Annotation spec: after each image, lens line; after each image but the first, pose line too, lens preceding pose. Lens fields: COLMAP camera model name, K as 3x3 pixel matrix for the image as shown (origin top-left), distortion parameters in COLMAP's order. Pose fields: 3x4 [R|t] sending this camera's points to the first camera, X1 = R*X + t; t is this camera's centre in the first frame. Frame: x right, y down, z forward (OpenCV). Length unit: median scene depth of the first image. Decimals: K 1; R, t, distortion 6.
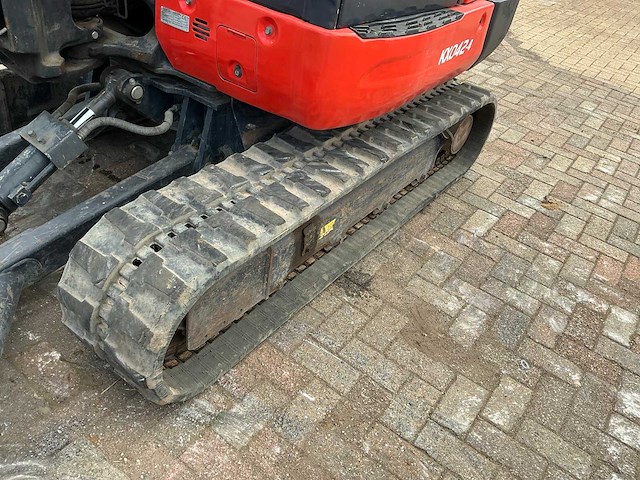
lens RADIAL K [[531.6, 0, 319.2], [0, 531.6, 240.3], [0, 0, 1]] dist [0.142317, -0.292672]
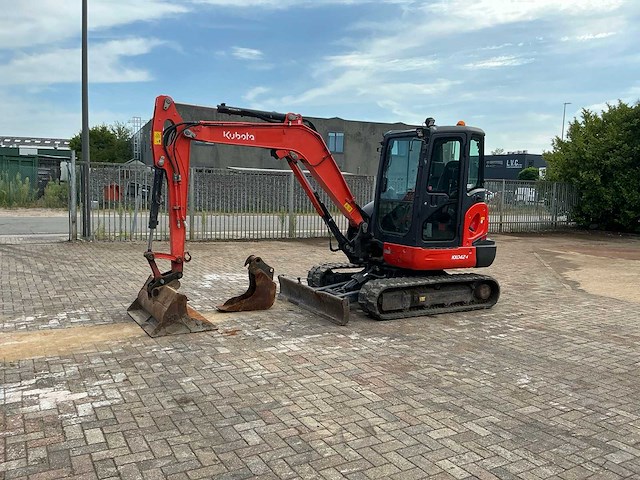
lens RADIAL K [[531.6, 0, 319.2], [0, 531.6, 240.3], [0, 0, 1]] dist [0.142317, -0.292672]
pose [[0.909969, -0.081149, -0.406659, 0.667129], [-0.157543, 0.839482, -0.520049, 1.238524], [0.383584, 0.537294, 0.751118, -1.686510]]
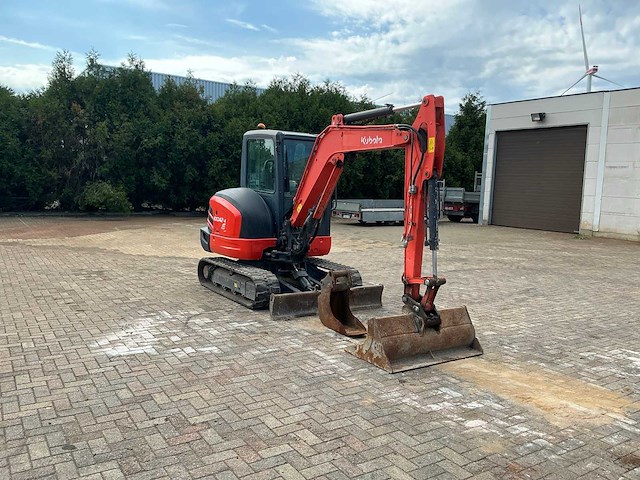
lens RADIAL K [[531.6, 0, 319.2], [0, 531.6, 240.3], [0, 0, 1]] dist [0.142317, -0.292672]
pose [[0.367104, -0.241932, 0.898167, -2.926835], [0.586078, 0.809973, -0.021369, -0.162401], [-0.722321, 0.534240, 0.439136, -0.809529]]
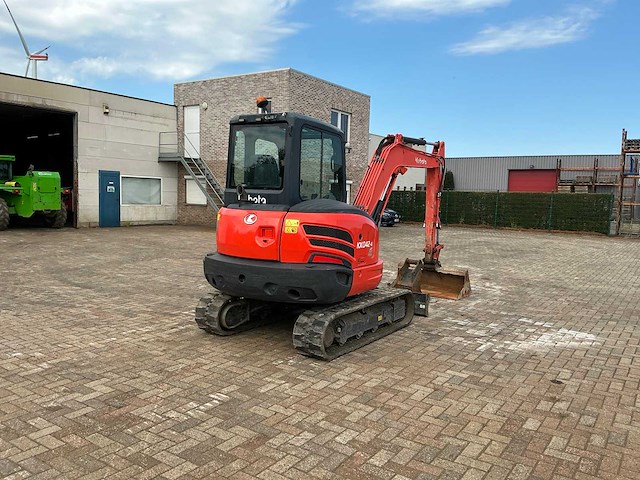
lens RADIAL K [[531.6, 0, 319.2], [0, 531.6, 240.3], [0, 0, 1]] dist [0.142317, -0.292672]
pose [[-0.982046, -0.183159, -0.045156, -0.031027], [-0.165508, 0.721704, 0.672124, -2.155136], [-0.090516, 0.667530, -0.739060, 2.569077]]
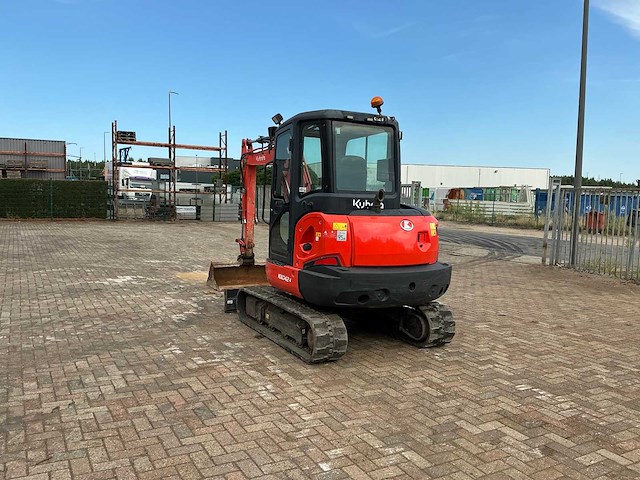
lens RADIAL K [[531.6, 0, 319.2], [0, 531.6, 240.3], [0, 0, 1]] dist [0.142317, -0.292672]
pose [[-0.409966, -0.090749, -0.907575, 2.158447], [-0.626636, 0.751052, 0.207963, -0.931553], [0.662763, 0.653977, -0.364773, 1.549863]]
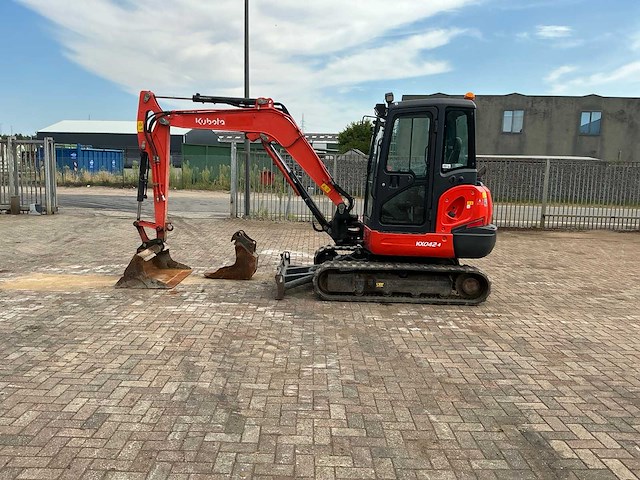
lens RADIAL K [[531.6, 0, 319.2], [0, 531.6, 240.3], [0, 0, 1]] dist [0.142317, -0.292672]
pose [[0.592770, -0.024837, -0.804989, 1.935284], [-0.437324, 0.829401, -0.347622, 0.838793], [0.676292, 0.558101, 0.480782, -0.841670]]
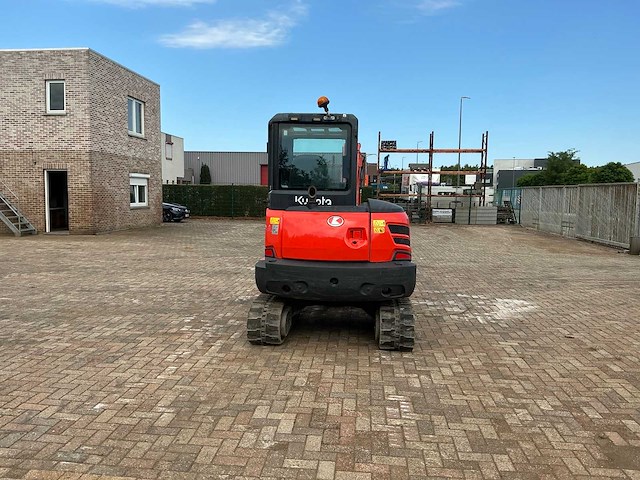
lens RADIAL K [[531.6, 0, 319.2], [0, 531.6, 240.3], [0, 0, 1]] dist [0.142317, -0.292672]
pose [[-0.843260, -0.123830, -0.523048, 1.284365], [-0.433675, 0.731638, 0.525958, -1.767304], [0.317552, 0.670352, -0.670663, 2.405563]]
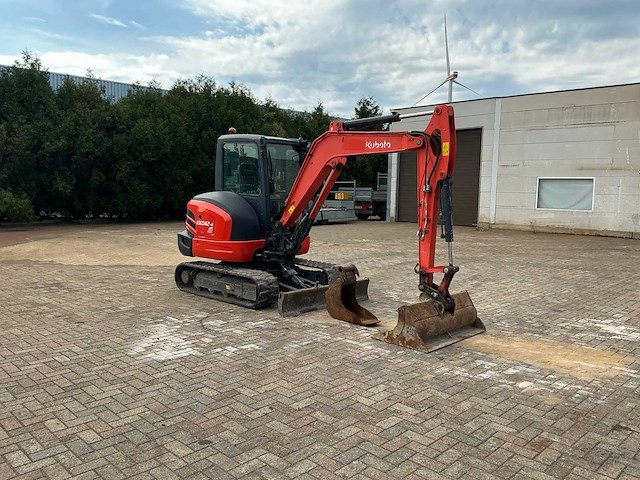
lens RADIAL K [[531.6, 0, 319.2], [0, 531.6, 240.3], [0, 0, 1]] dist [0.142317, -0.292672]
pose [[0.154480, -0.251100, 0.955555, -3.236287], [0.611902, 0.783662, 0.107007, -0.512834], [-0.775701, 0.568175, 0.274708, -0.418326]]
